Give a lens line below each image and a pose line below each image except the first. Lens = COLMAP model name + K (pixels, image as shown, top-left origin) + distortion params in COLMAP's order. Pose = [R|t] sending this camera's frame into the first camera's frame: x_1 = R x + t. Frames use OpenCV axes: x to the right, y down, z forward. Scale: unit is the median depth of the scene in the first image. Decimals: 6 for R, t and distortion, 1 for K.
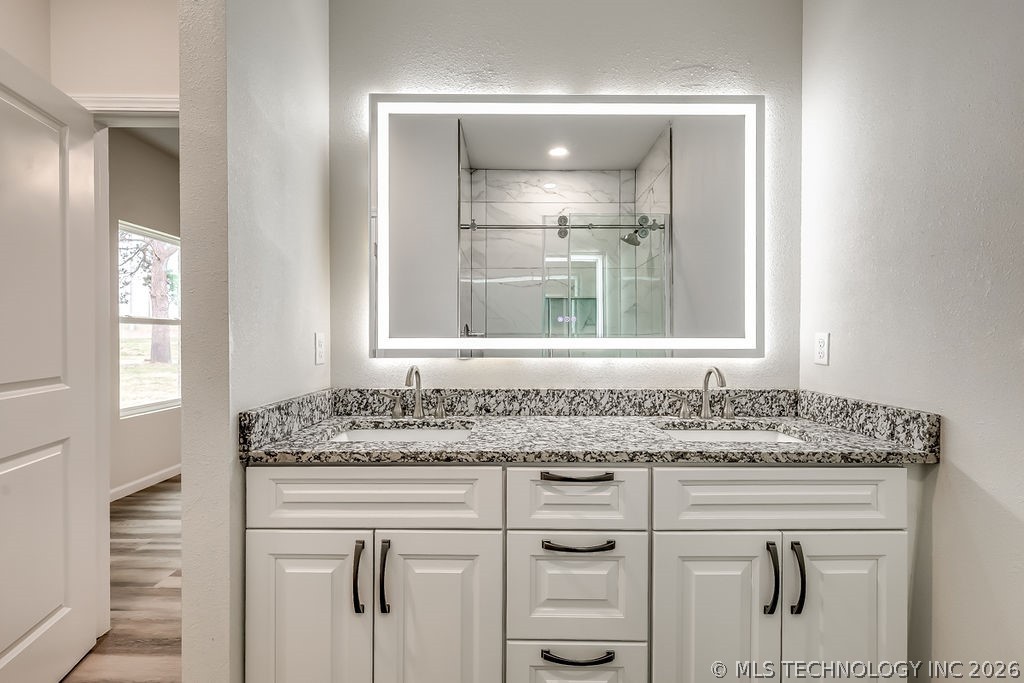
lens RADIAL K [[454.2, 0, 524.3], [0, 454.2, 342.9], [0, 0, 1]] dist [0.001933, 0.000959]
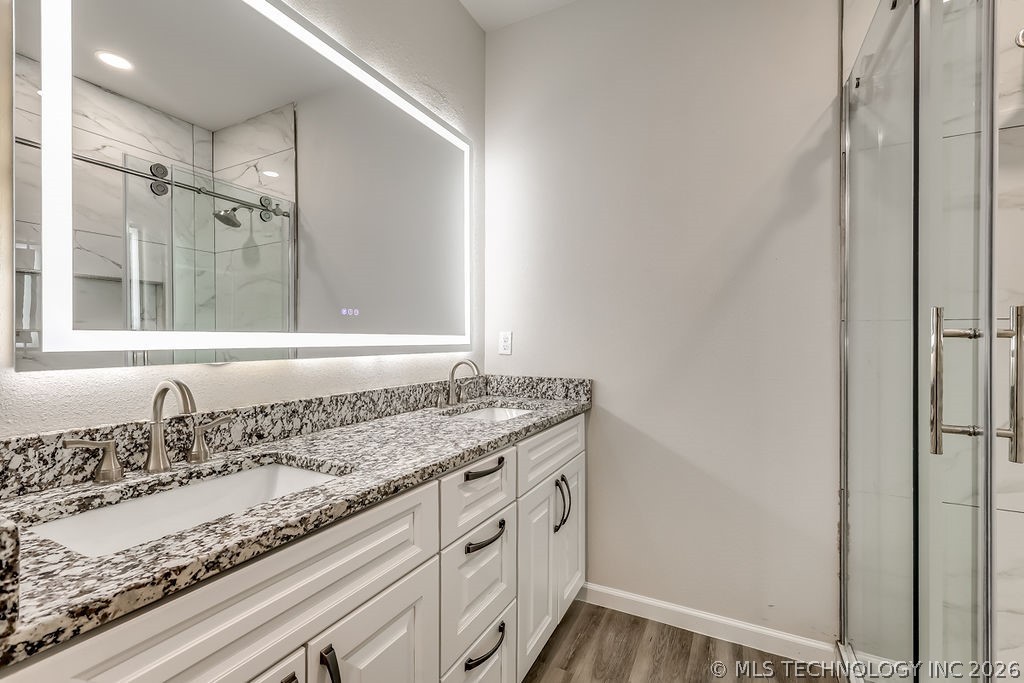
lens RADIAL K [[454.2, 0, 508.6], [0, 454.2, 342.1], [0, 0, 1]] dist [0.001933, 0.000959]
pose [[0.453626, -0.005870, 0.891173, -0.561462], [0.012780, 0.999918, 0.000081, 0.009622], [-0.891101, 0.011352, 0.453664, 0.361584]]
